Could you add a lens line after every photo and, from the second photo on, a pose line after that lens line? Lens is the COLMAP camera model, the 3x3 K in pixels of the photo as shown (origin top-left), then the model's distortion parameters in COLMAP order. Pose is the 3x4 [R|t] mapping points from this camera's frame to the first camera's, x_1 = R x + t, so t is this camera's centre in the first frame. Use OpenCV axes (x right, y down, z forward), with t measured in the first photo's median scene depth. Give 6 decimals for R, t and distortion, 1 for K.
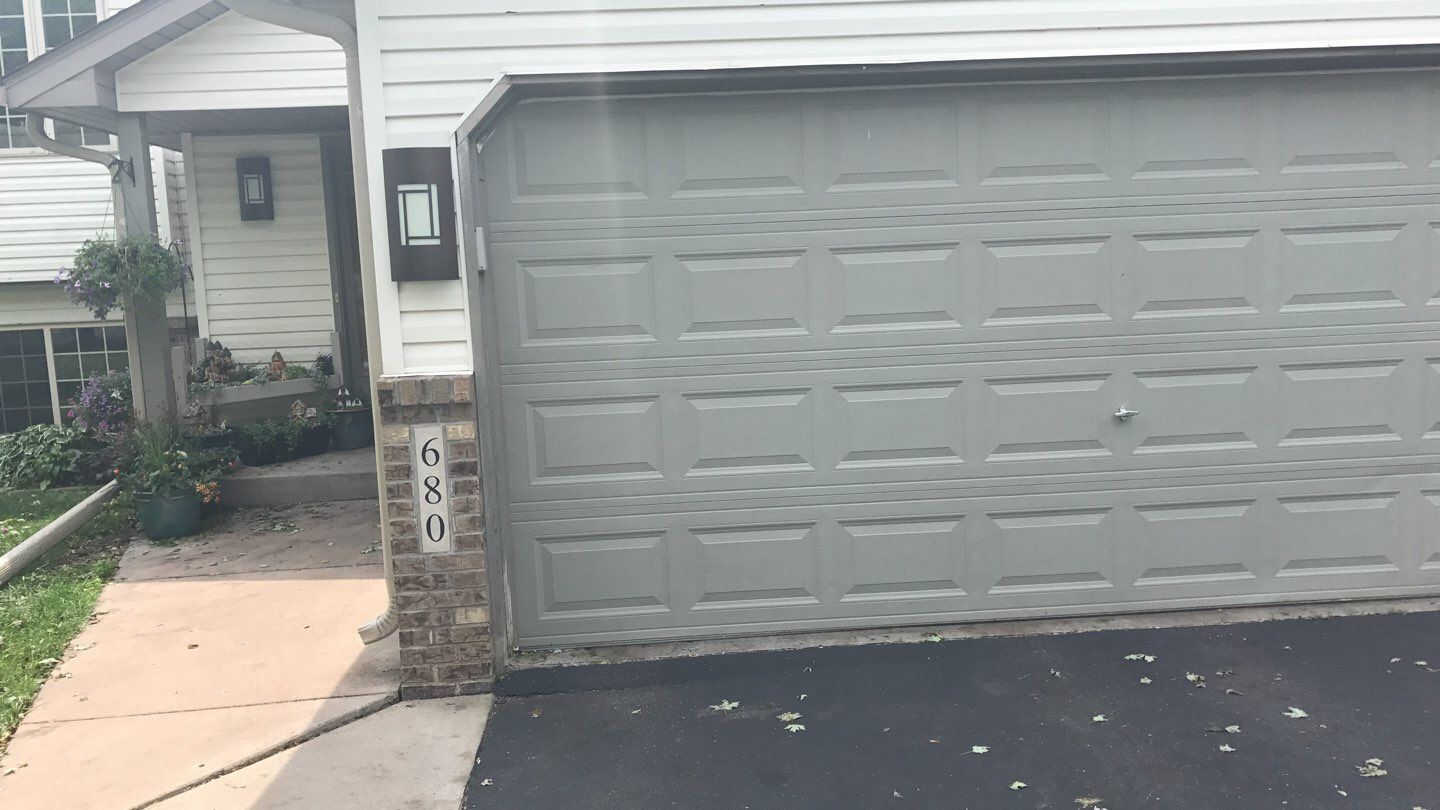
lens RADIAL K [[1165.1, 0, 770.3], [0, 1165.1, 410.5], [0, 0, 1]] dist [0.014650, -0.026538]
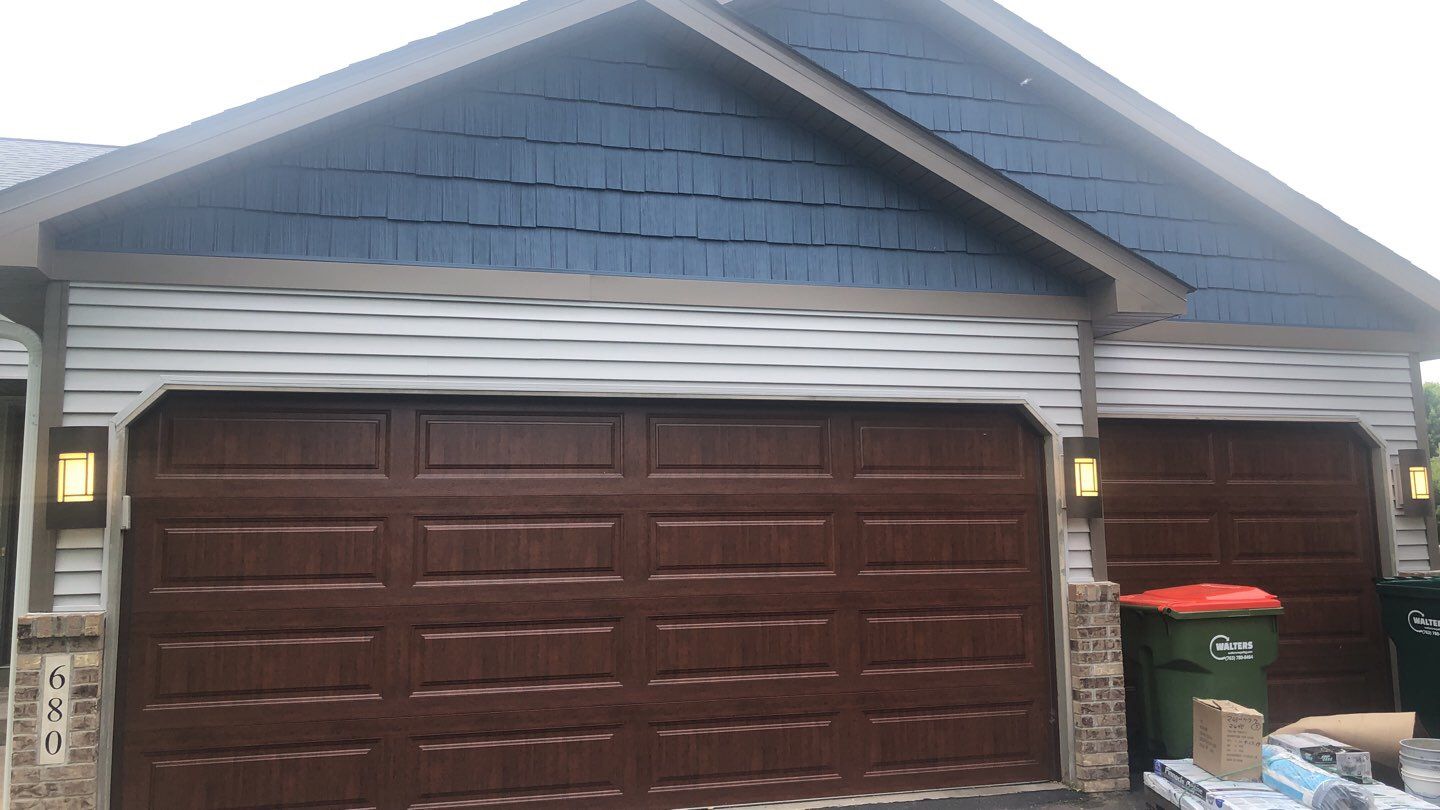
lens RADIAL K [[1179.5, 0, 727.3], [0, 1179.5, 374.4], [0, 0, 1]] dist [0.038904, -0.061329]
pose [[0.978070, 0.052802, 0.201473, 0.125645], [-0.000885, 0.968376, -0.249494, 0.037443], [-0.208276, 0.243844, 0.947186, -0.394594]]
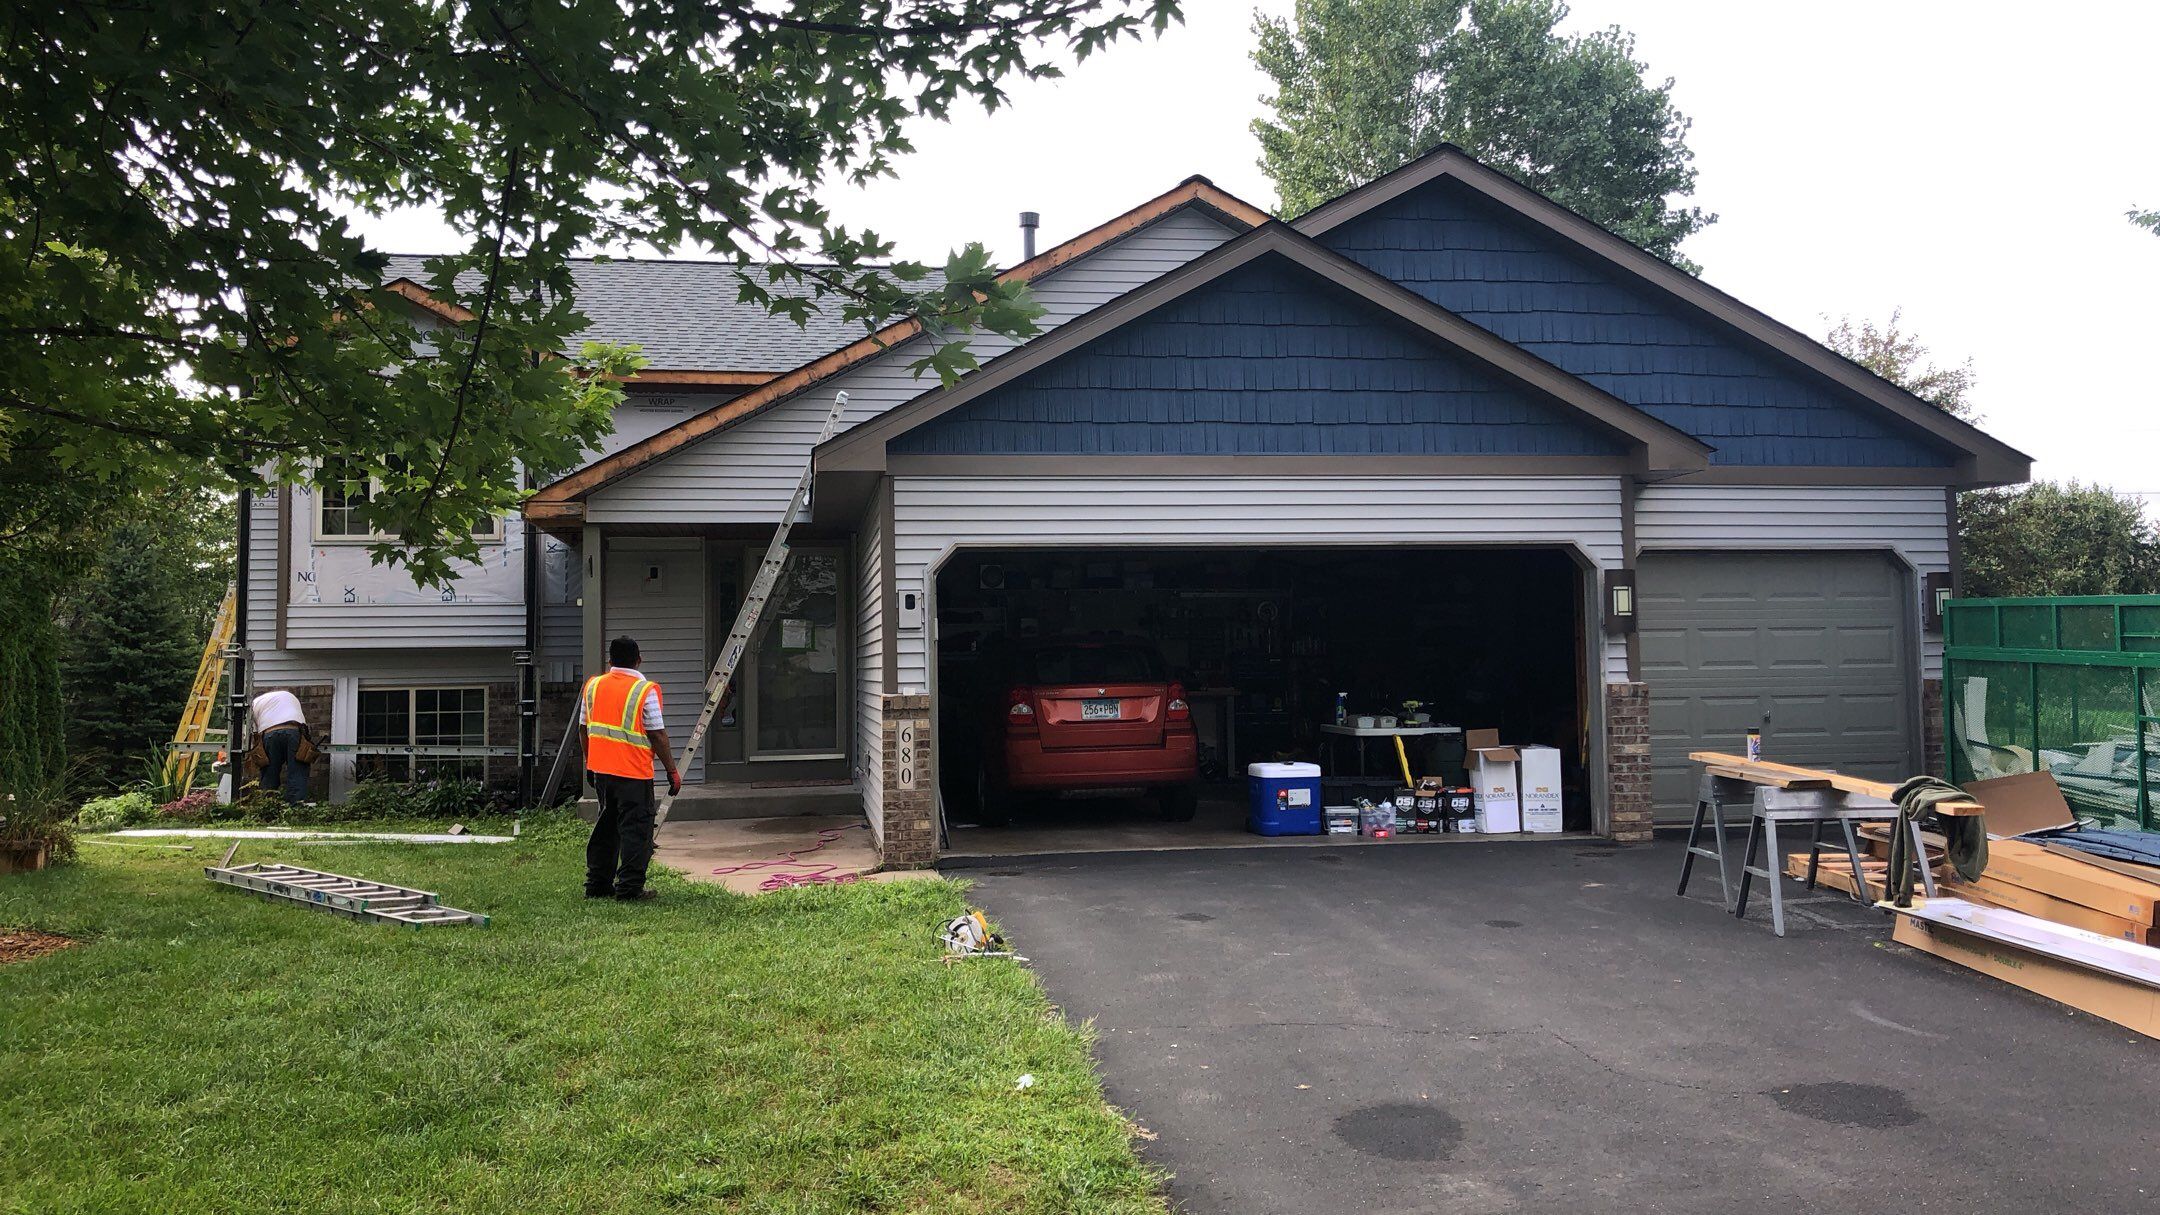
lens RADIAL K [[1769.3, 0, 1076.2], [0, 1769.3, 594.3], [0, 0, 1]] dist [0.038904, -0.061329]
pose [[0.996501, 0.027337, 0.078980, -0.247174], [-0.014033, 0.986305, -0.164336, 0.276559], [-0.082391, 0.162653, 0.983237, -1.869464]]
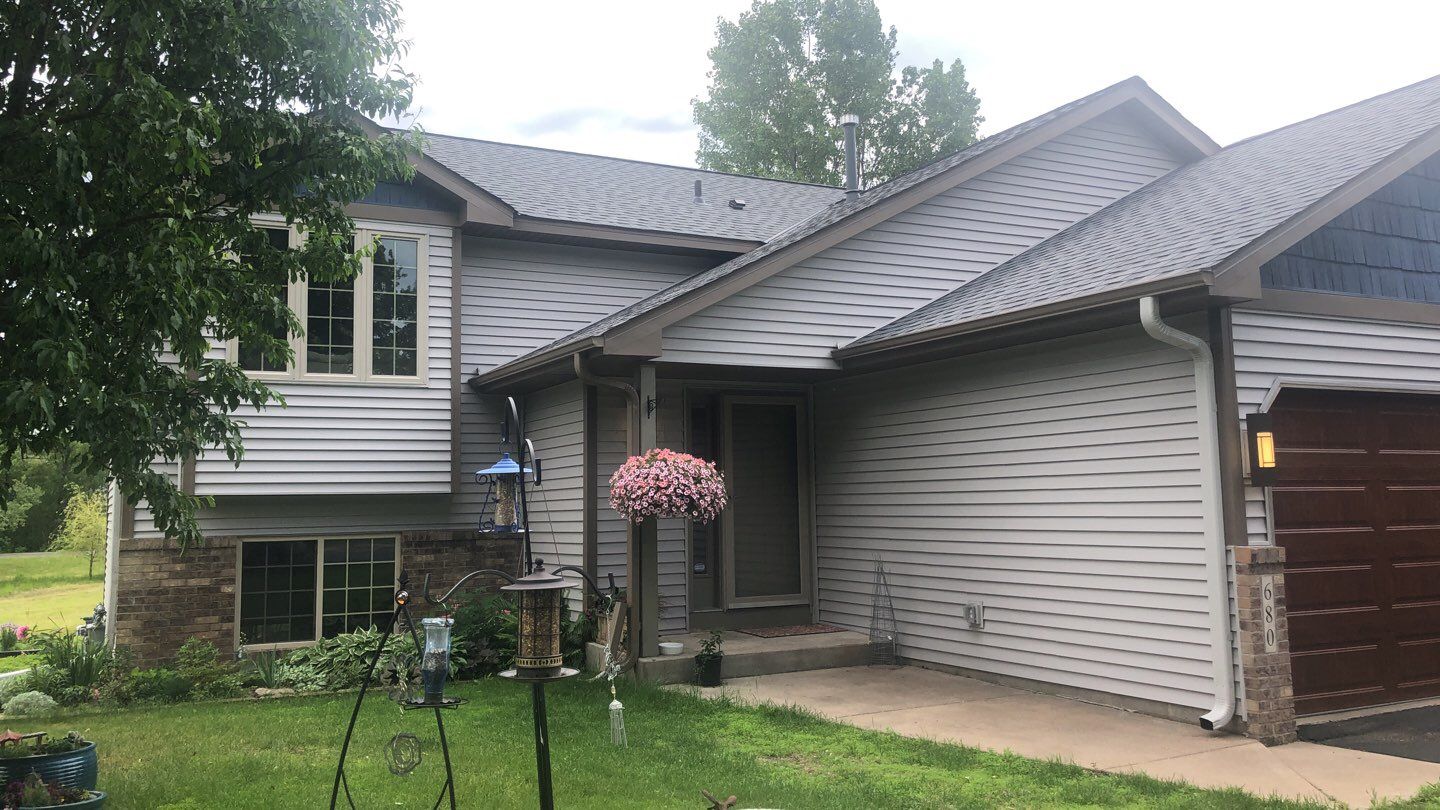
lens RADIAL K [[1179.5, 0, 711.7], [0, 1179.5, 376.5], [0, 0, 1]] dist [0.038904, -0.061329]
pose [[0.923077, 0.065181, 0.379052, -1.711293], [0.026858, 0.972205, -0.232584, 0.111132], [-0.383676, 0.224873, 0.895670, -0.317823]]
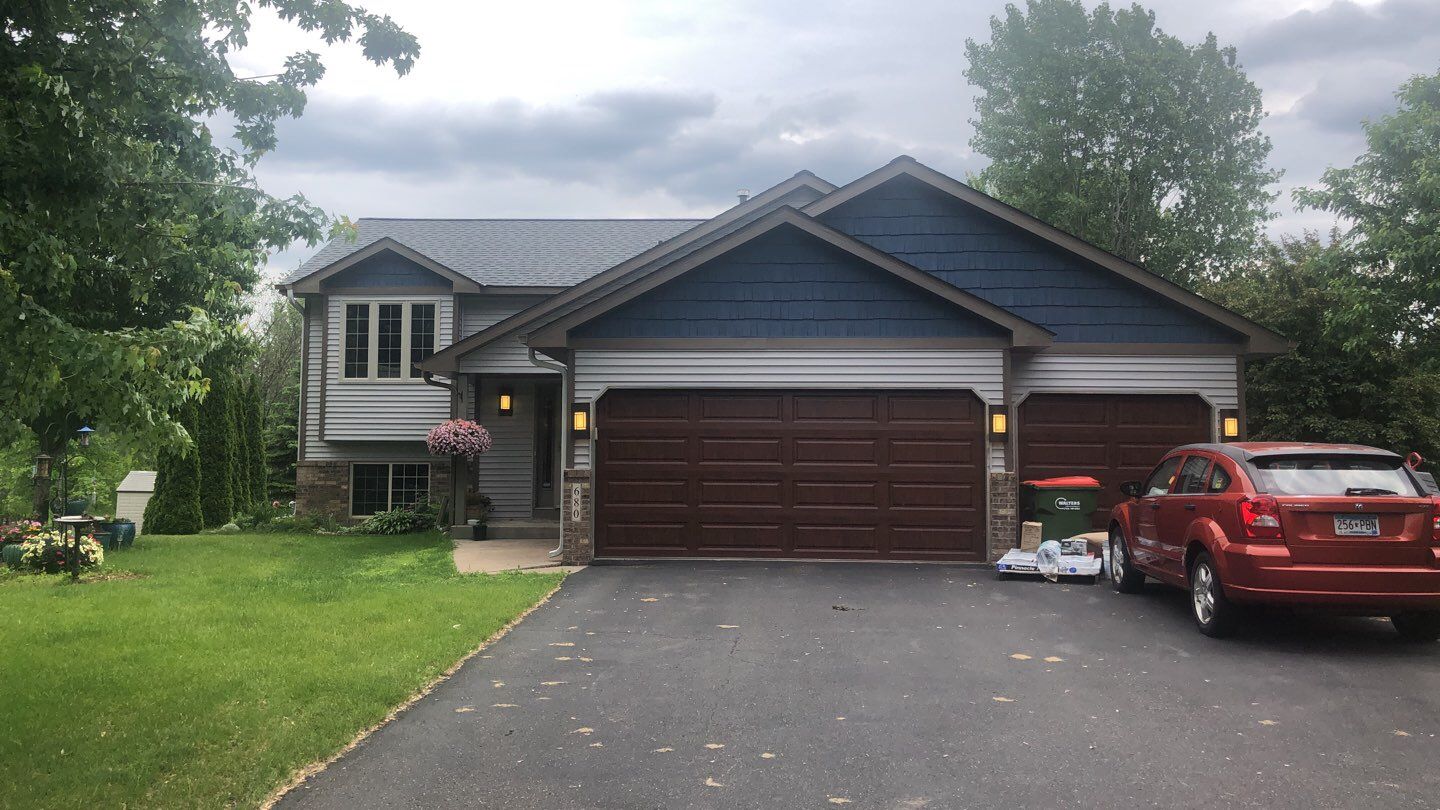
lens RADIAL K [[1179.5, 0, 720.1], [0, 1179.5, 397.7], [0, 0, 1]] dist [0.038904, -0.061329]
pose [[0.991246, 0.038411, -0.126321, 0.556967], [-0.059997, 0.983302, -0.171806, 0.336019], [0.117612, 0.177881, 0.976998, -2.399462]]
